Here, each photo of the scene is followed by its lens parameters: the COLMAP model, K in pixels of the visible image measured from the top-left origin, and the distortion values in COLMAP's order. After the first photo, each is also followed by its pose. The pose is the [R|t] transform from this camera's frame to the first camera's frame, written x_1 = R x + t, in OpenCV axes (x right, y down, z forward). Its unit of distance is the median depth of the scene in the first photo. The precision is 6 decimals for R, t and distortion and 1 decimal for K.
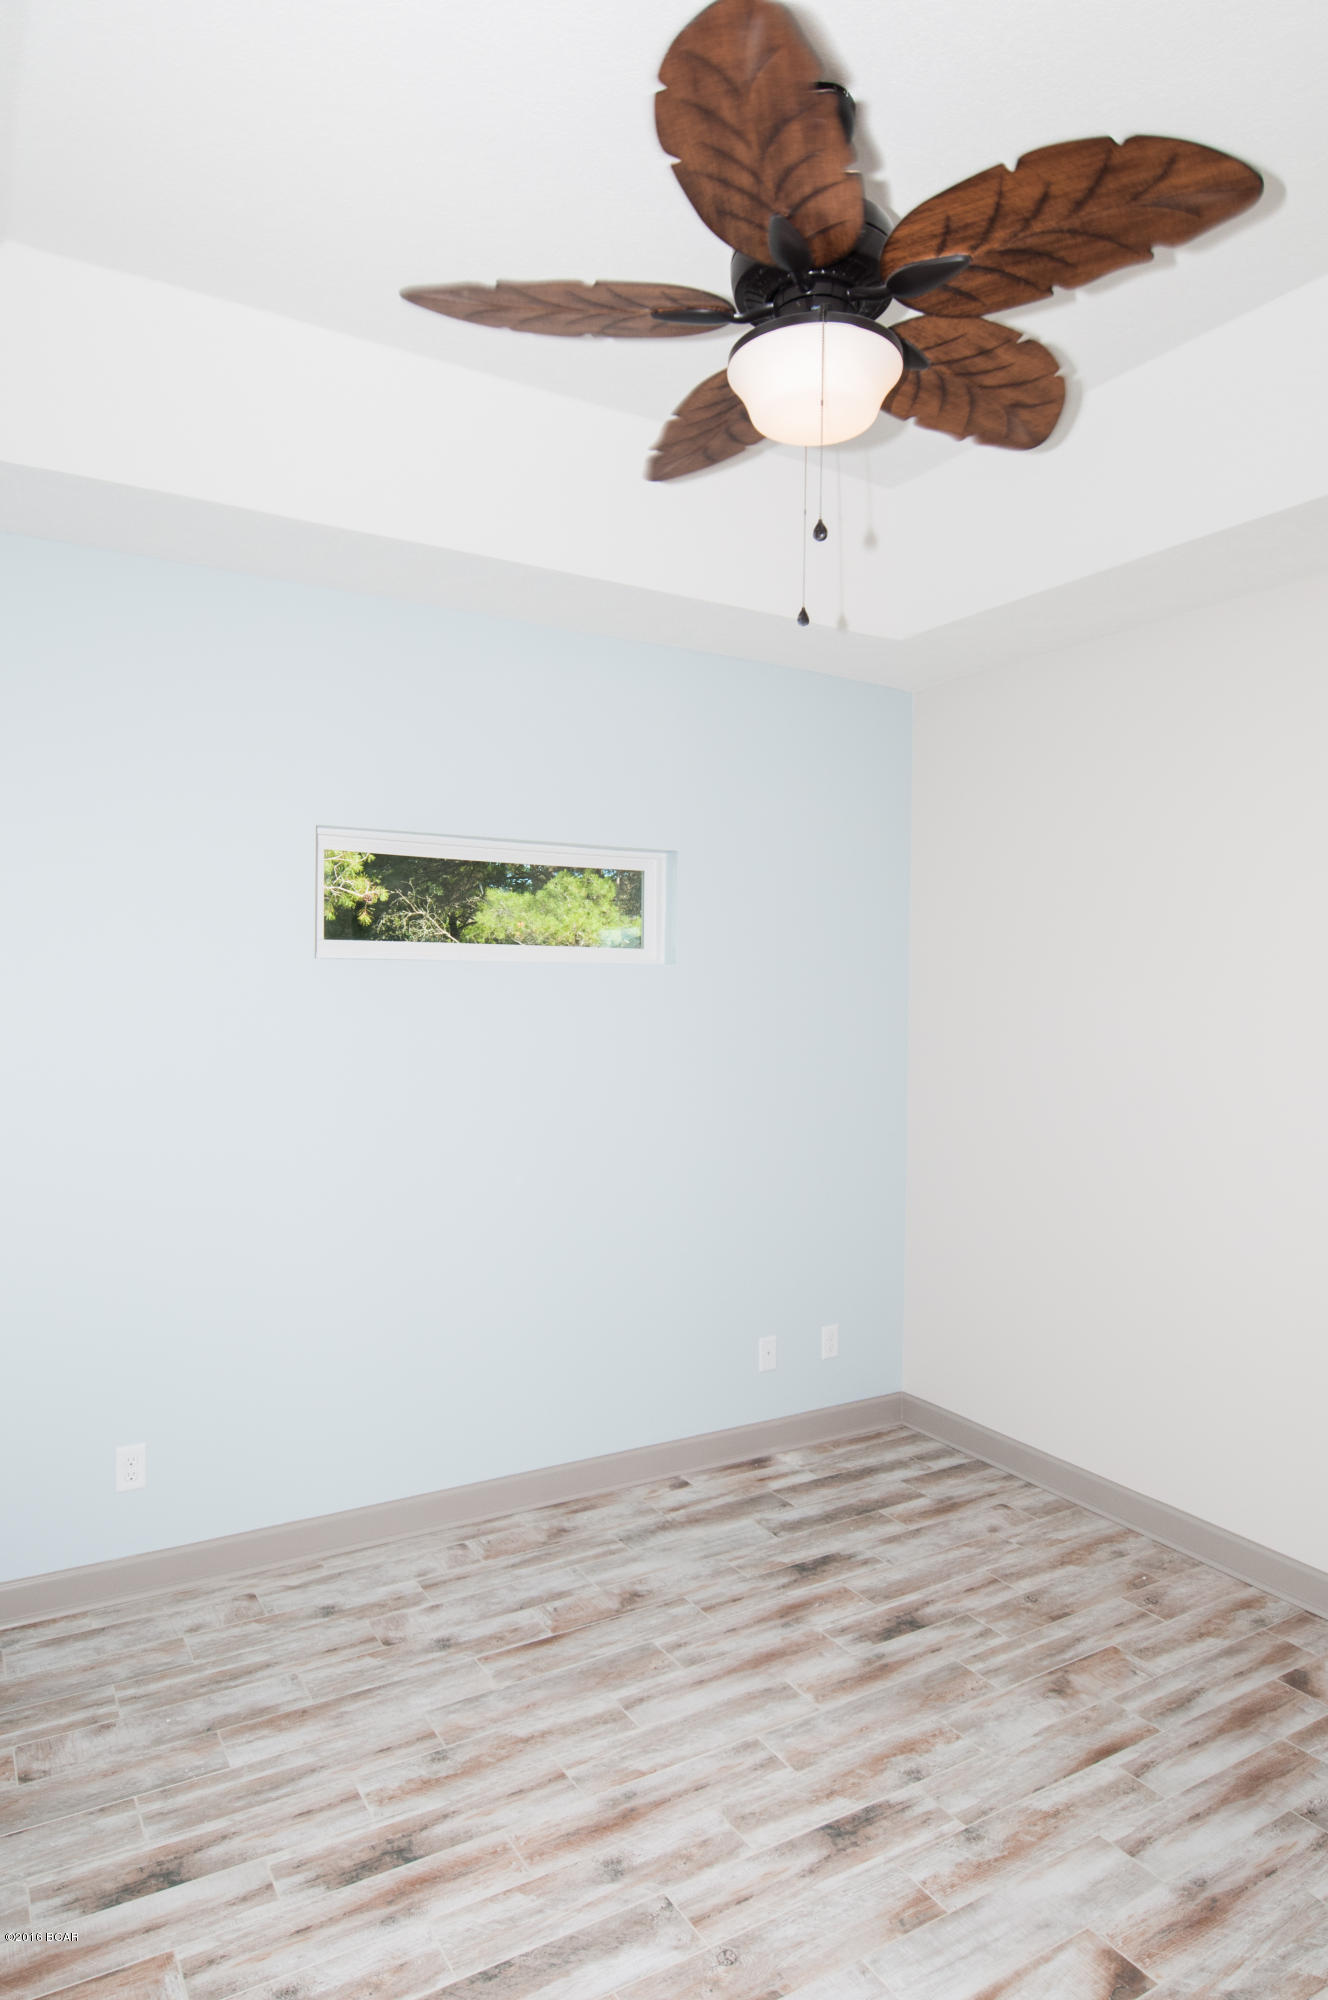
lens RADIAL K [[1229.6, 0, 668.4], [0, 1229.6, 1013.2], [0, 0, 1]] dist [-0.011634, -0.004452]
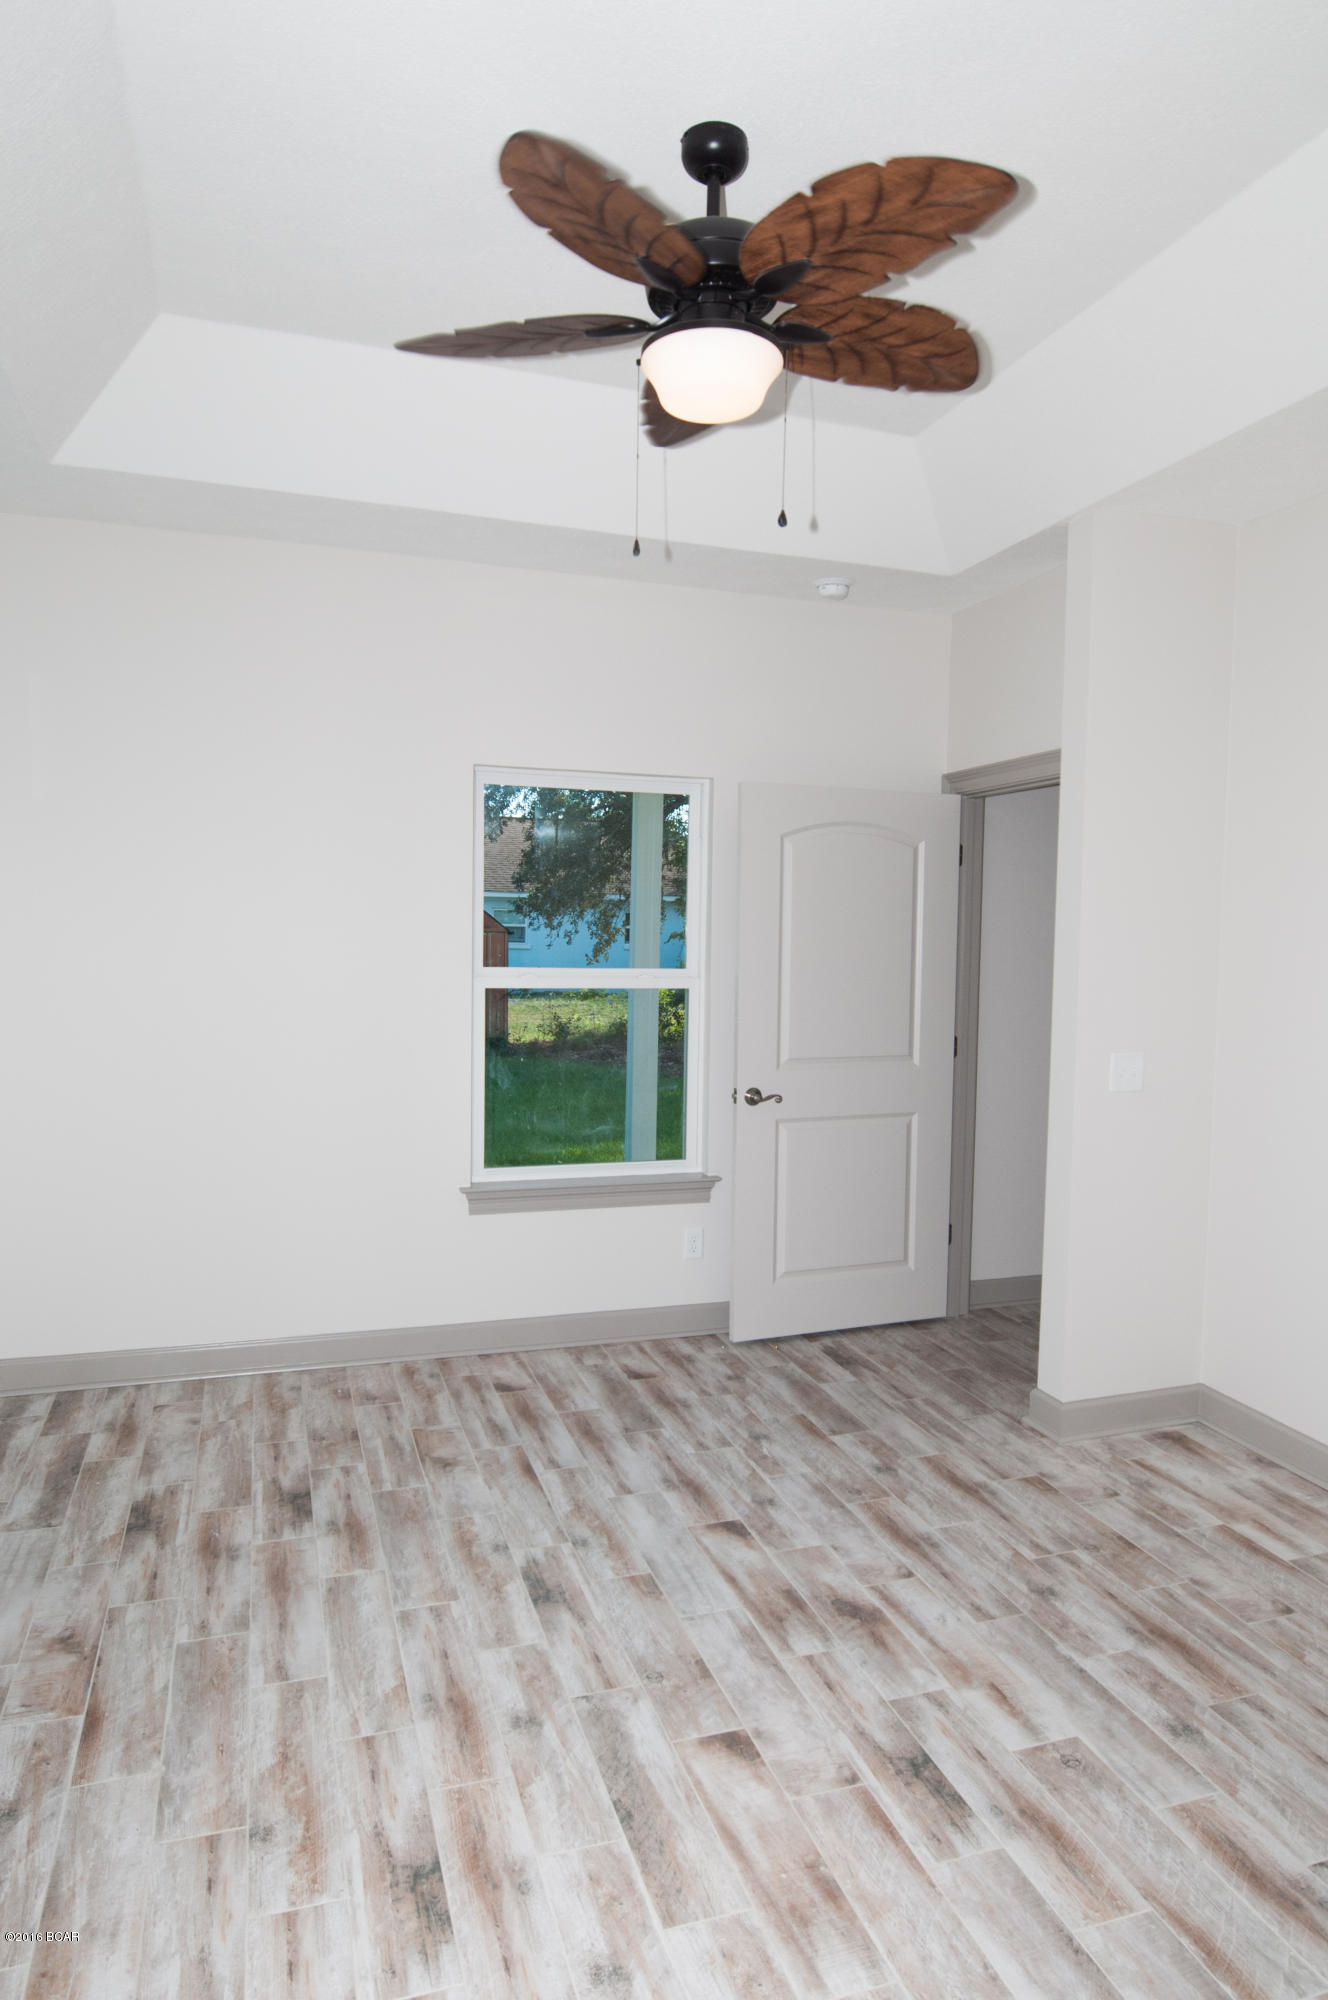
lens RADIAL K [[1229.6, 0, 668.4], [0, 1229.6, 1013.2], [0, 0, 1]] dist [-0.011634, -0.004452]
pose [[0.221244, -0.073913, 0.972413, -0.702938], [0.008016, 0.997228, 0.073976, 0.019812], [-0.975185, -0.008572, 0.221223, 0.472726]]
